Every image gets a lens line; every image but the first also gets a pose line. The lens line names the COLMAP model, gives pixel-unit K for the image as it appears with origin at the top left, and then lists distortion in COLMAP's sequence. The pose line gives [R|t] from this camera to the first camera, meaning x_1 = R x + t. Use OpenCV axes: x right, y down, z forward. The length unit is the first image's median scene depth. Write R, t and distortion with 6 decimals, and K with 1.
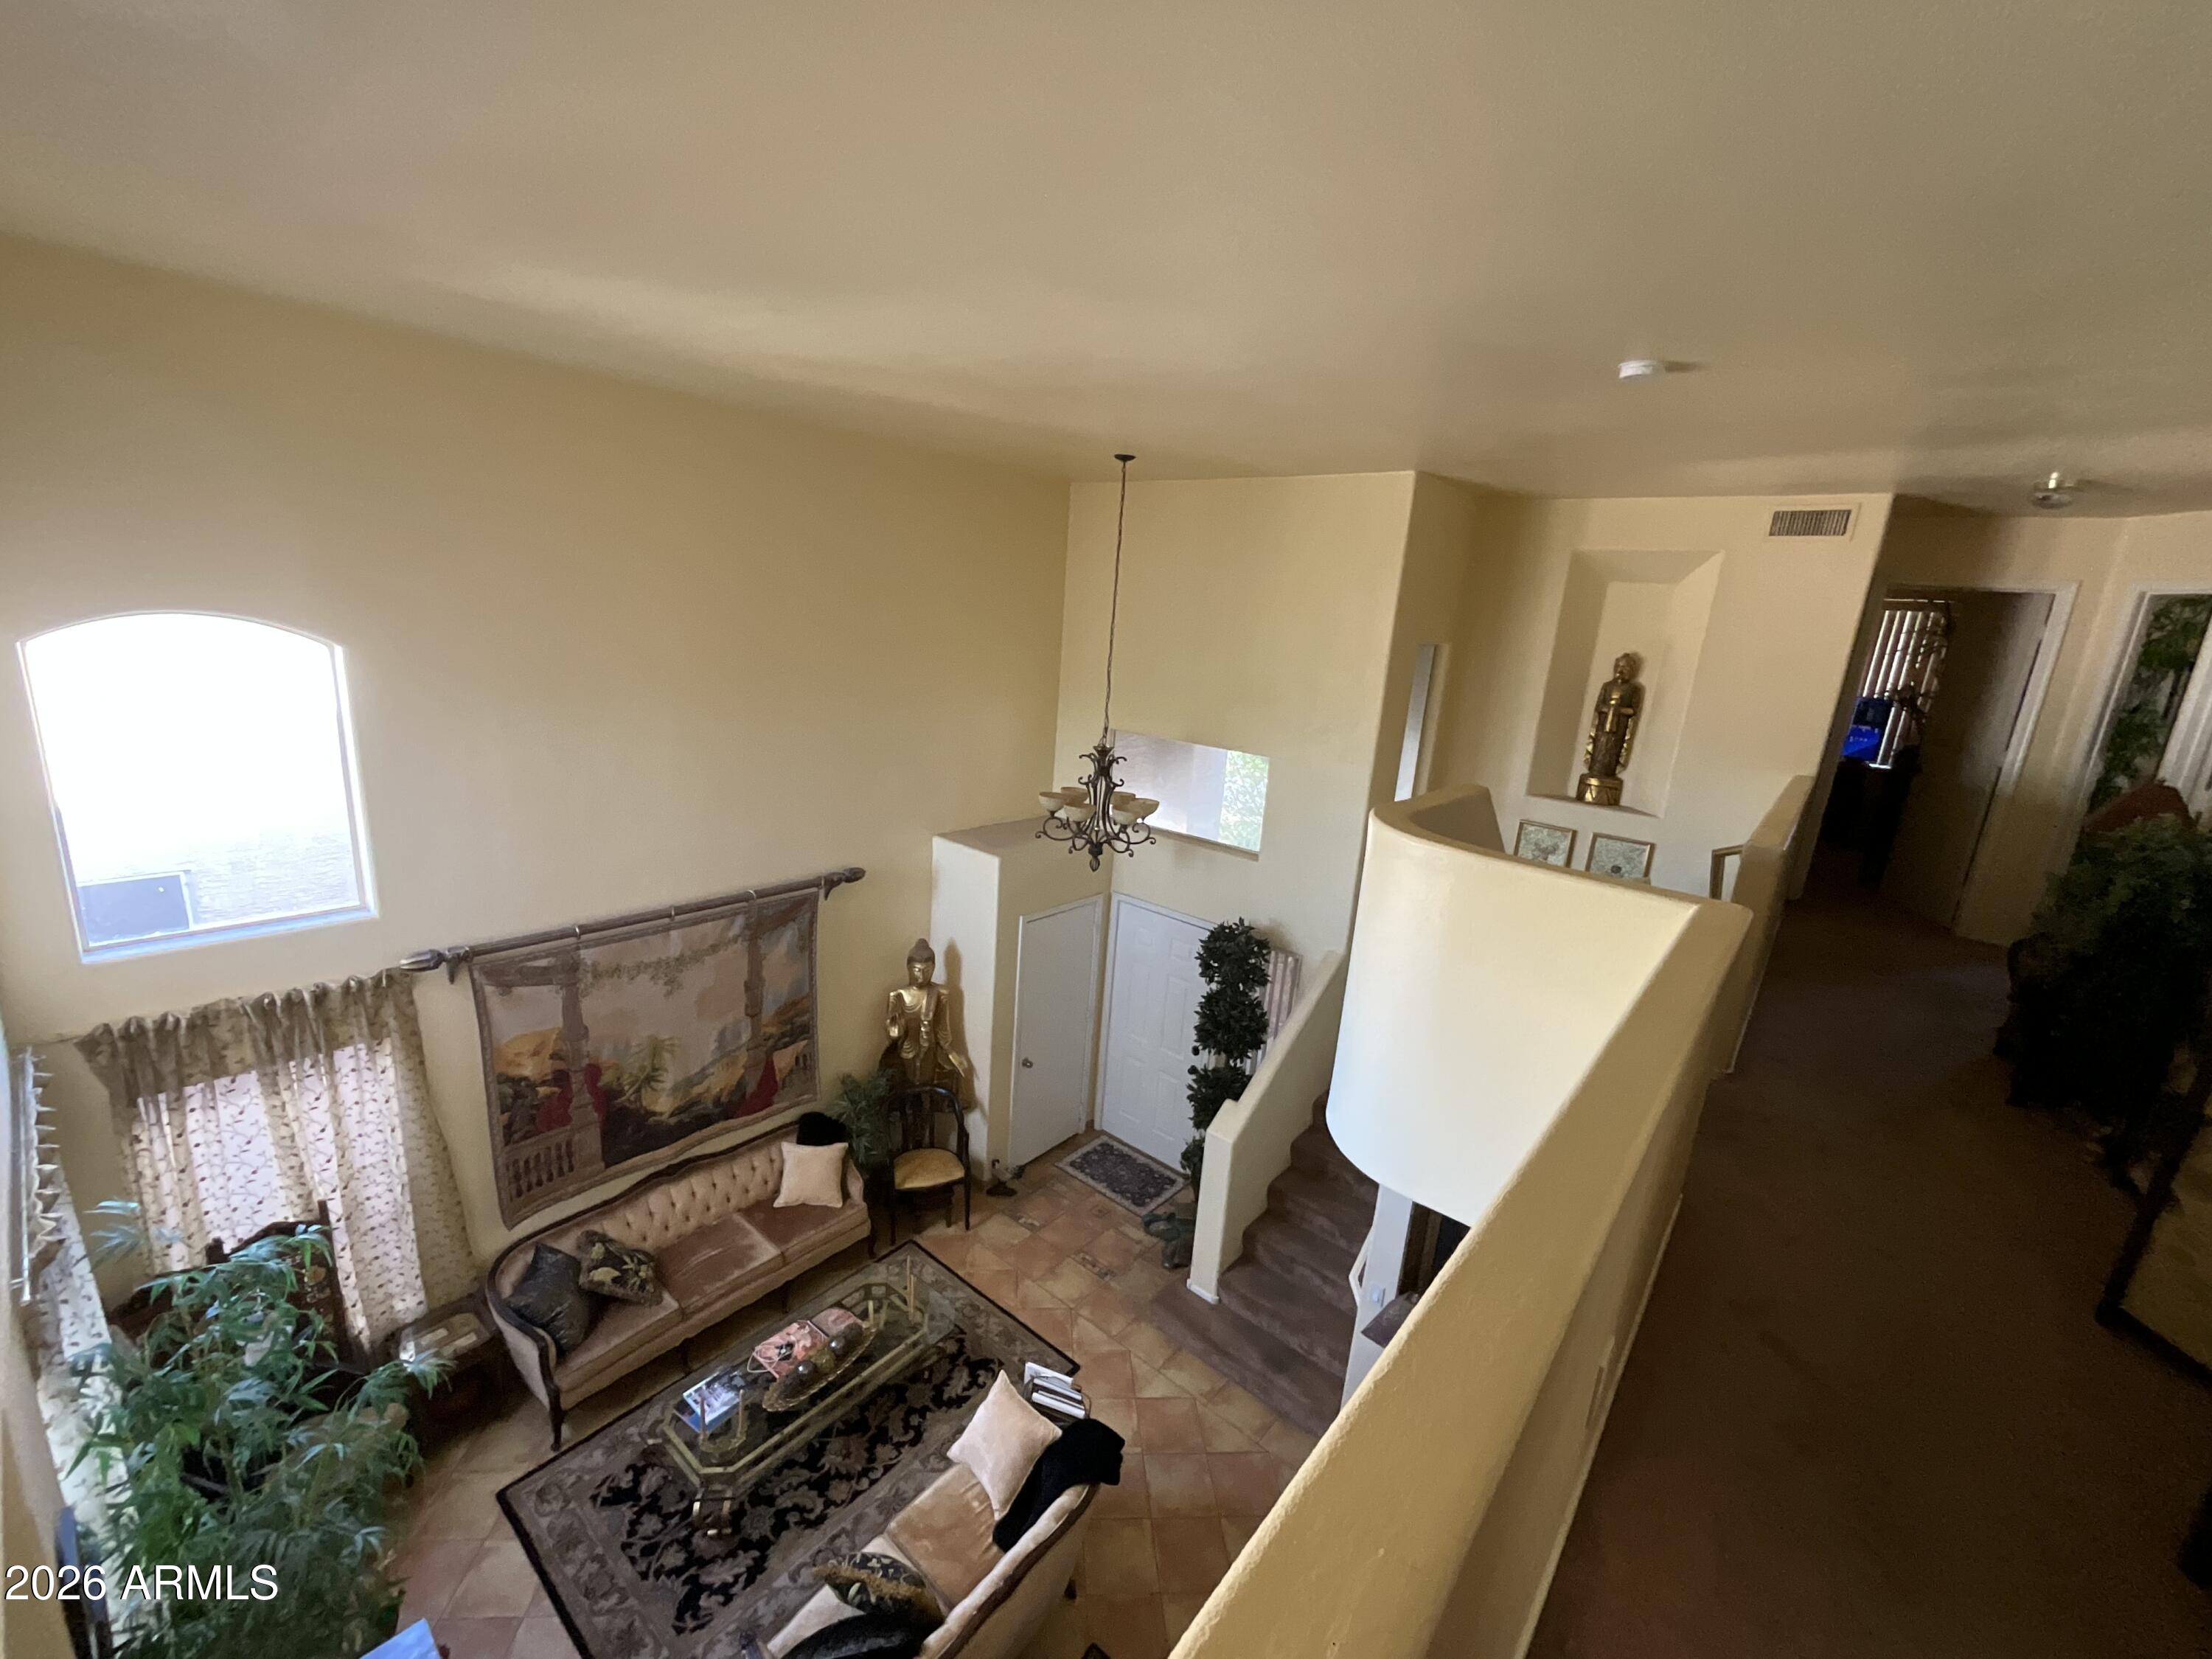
lens RADIAL K [[893.3, 0, 1099.9], [0, 893.3, 826.9], [0, 0, 1]] dist [-0.000242, -0.001076]
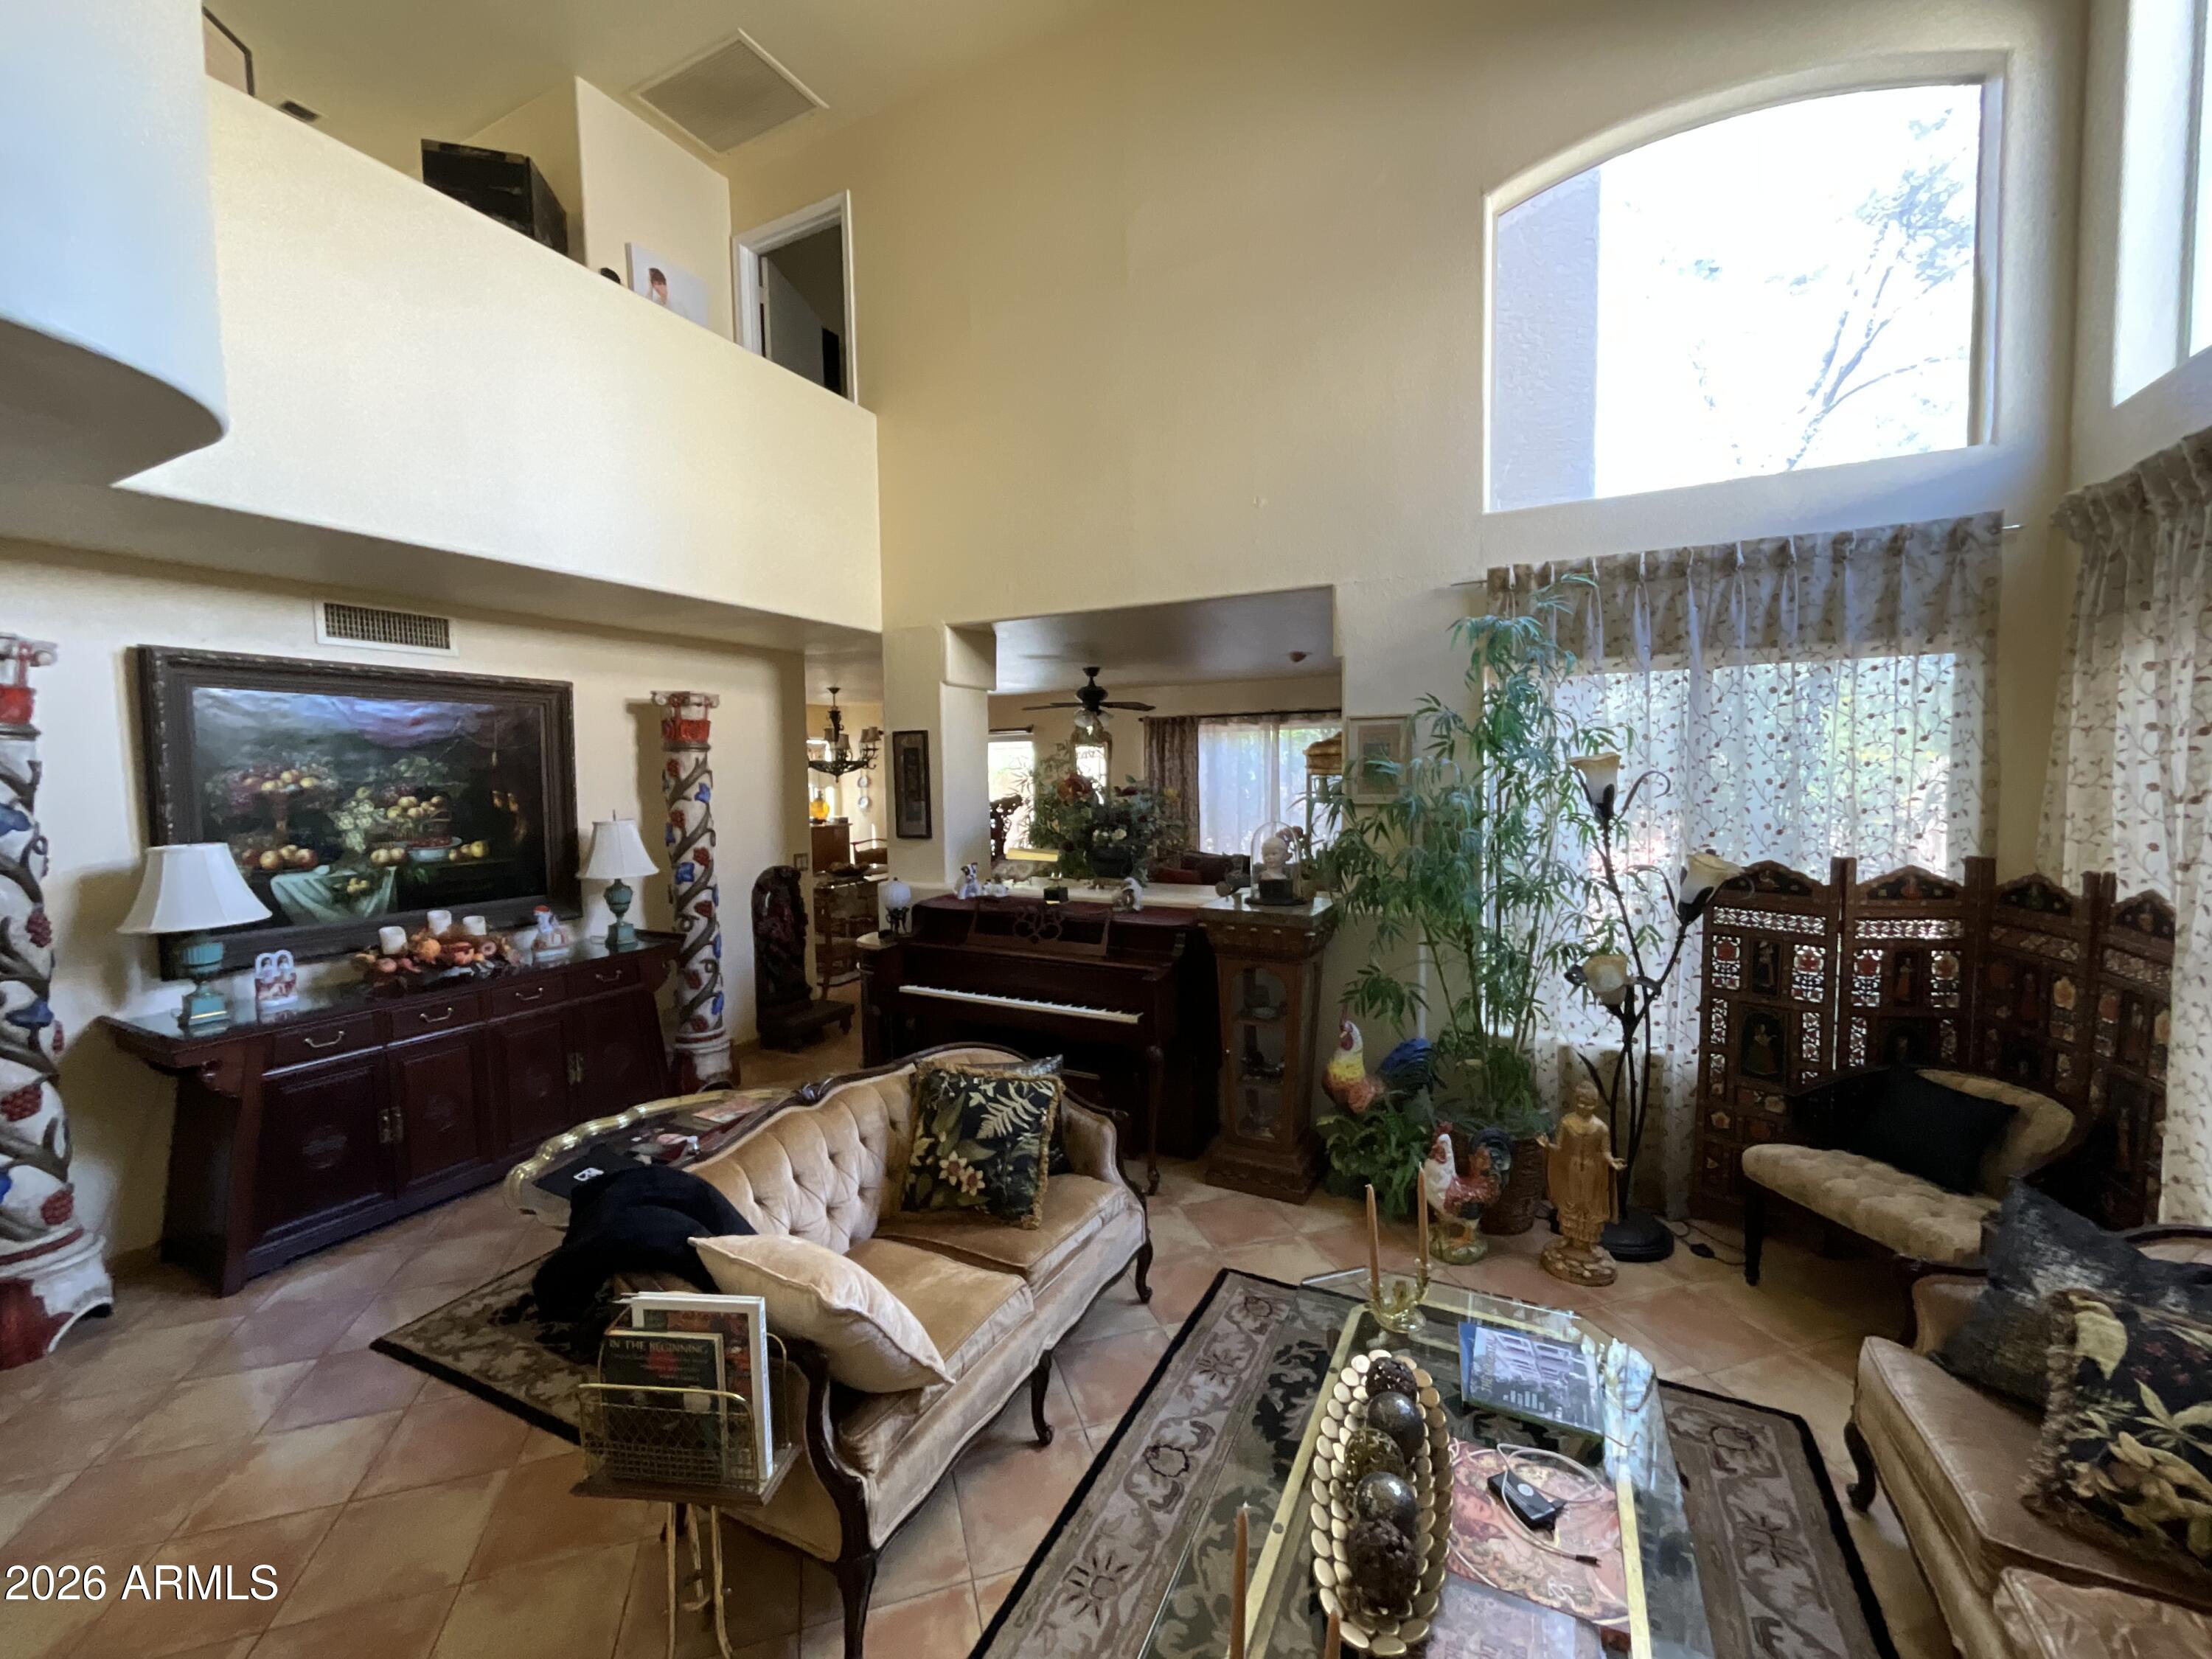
lens RADIAL K [[893.3, 0, 1113.1], [0, 893.3, 829.4], [0, 0, 1]] dist [-0.000242, -0.001076]
pose [[-0.970654, -0.036074, -0.237758, -0.106635], [-0.103105, 0.955631, 0.275931, 0.250058], [0.217255, 0.292348, -0.931307, 1.091484]]
